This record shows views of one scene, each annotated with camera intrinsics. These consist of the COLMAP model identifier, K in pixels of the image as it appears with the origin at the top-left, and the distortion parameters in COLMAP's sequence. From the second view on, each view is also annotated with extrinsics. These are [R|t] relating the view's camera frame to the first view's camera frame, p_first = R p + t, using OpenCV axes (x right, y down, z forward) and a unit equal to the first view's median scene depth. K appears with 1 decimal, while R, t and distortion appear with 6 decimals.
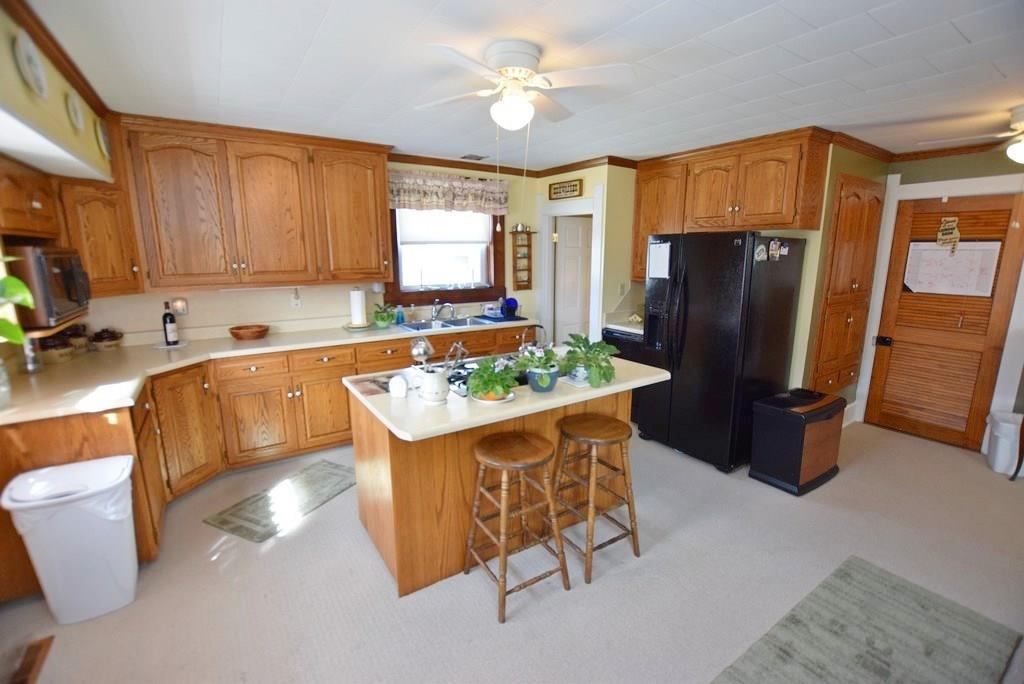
lens RADIAL K [[452.2, 0, 511.3], [0, 452.2, 342.9], [0, 0, 1]] dist [-0.019396, -0.000677]
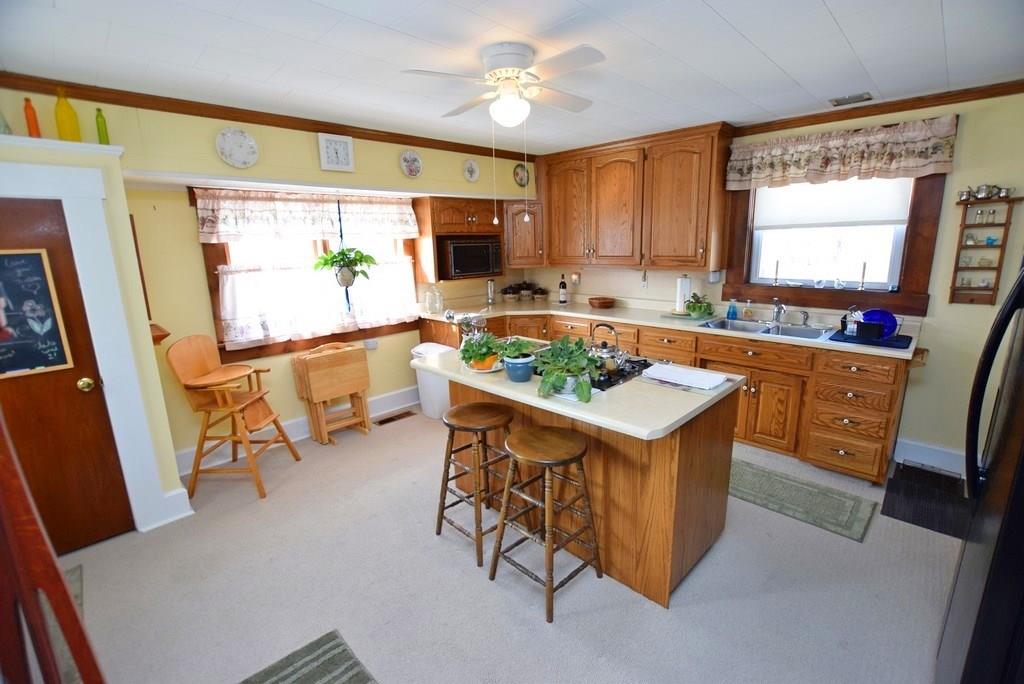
lens RADIAL K [[452.2, 0, 509.8], [0, 452.2, 338.6], [0, 0, 1]] dist [-0.019396, -0.000677]
pose [[0.198491, 0.199670, -0.959548, 0.569066], [-0.175515, 0.970444, 0.165630, -0.083574], [0.964259, 0.135539, 0.227670, 0.416800]]
